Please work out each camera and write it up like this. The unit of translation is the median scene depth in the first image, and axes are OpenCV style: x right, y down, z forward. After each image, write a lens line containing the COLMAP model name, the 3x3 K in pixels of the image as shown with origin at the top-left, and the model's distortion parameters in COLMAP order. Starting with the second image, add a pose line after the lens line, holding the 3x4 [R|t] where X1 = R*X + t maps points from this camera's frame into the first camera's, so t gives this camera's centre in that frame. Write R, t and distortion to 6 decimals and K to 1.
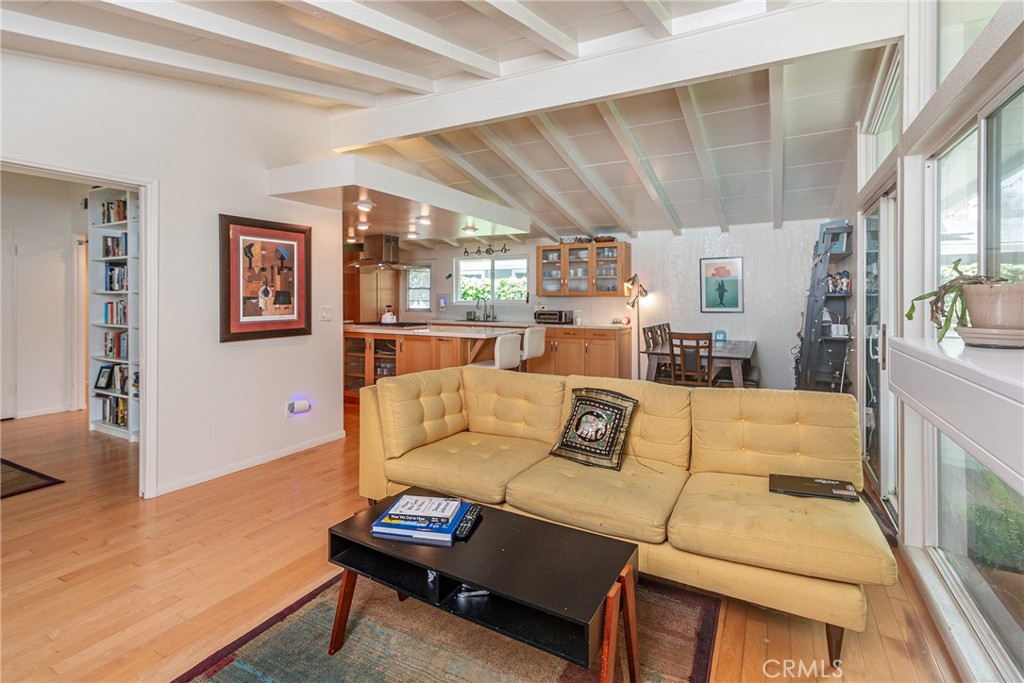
lens RADIAL K [[480.0, 0, 512.8], [0, 480.0, 303.5], [0, 0, 1]] dist [0.007952, -0.001132]
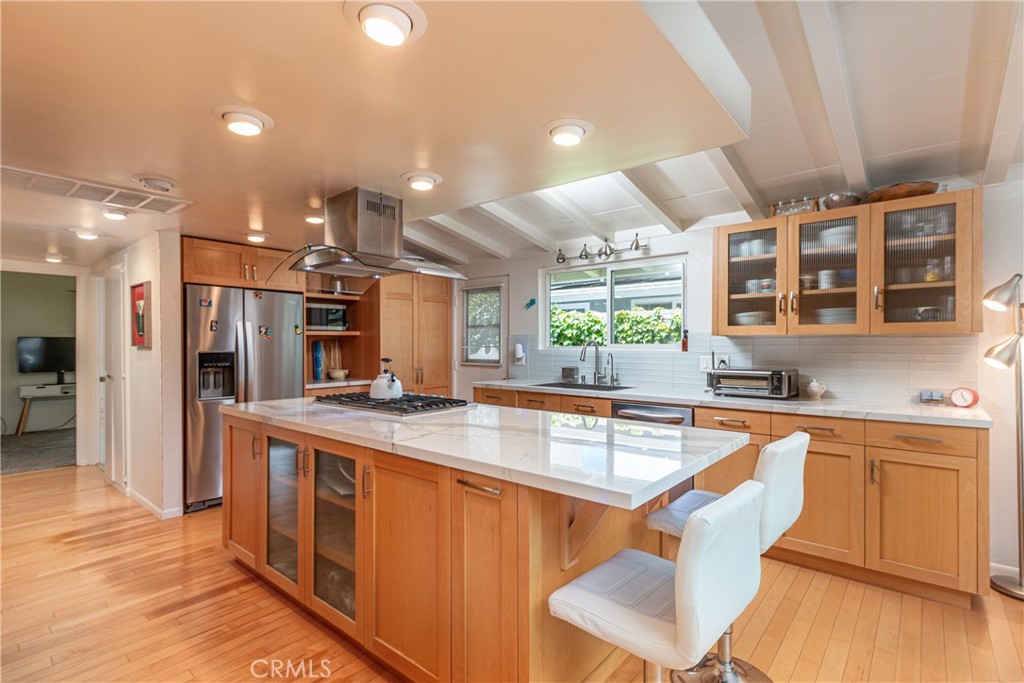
lens RADIAL K [[480.0, 0, 526.1], [0, 480.0, 350.0], [0, 0, 1]] dist [0.007952, -0.001132]
pose [[0.983980, -0.001270, -0.178274, -0.045978], [0.001903, 0.999992, 0.003382, -0.004717], [0.178269, -0.003667, 0.983975, 0.547104]]
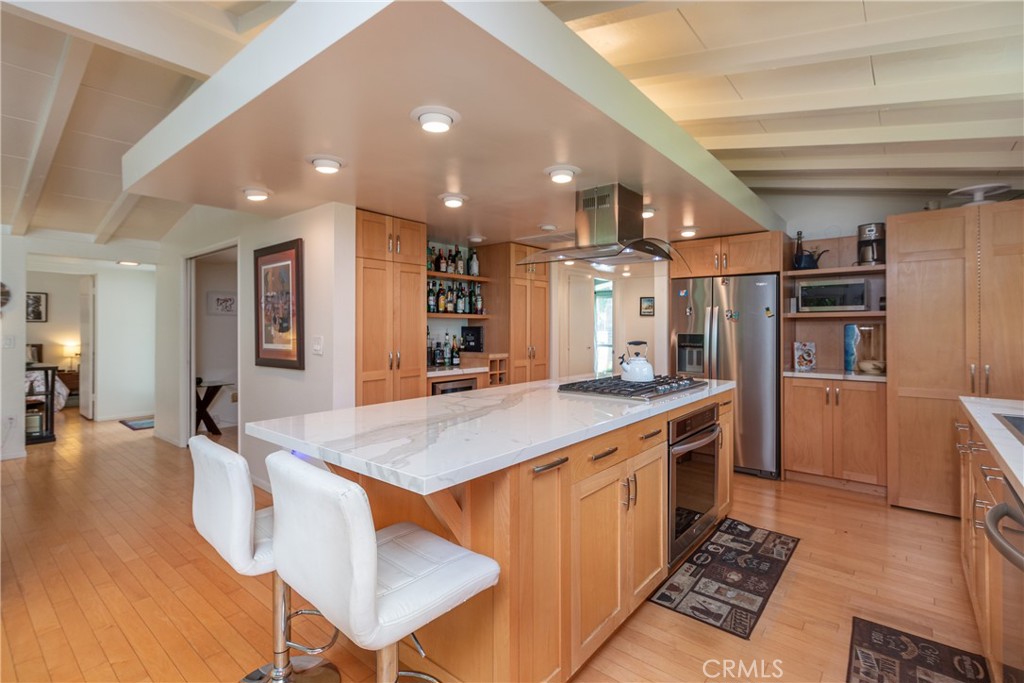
lens RADIAL K [[480.0, 0, 504.6], [0, 480.0, 326.7], [0, 0, 1]] dist [0.007952, -0.001132]
pose [[-0.182352, -0.005127, -0.983220, 0.187318], [-0.011142, 0.999933, -0.003148, -0.006434], [0.983170, 0.010381, -0.182397, 0.895604]]
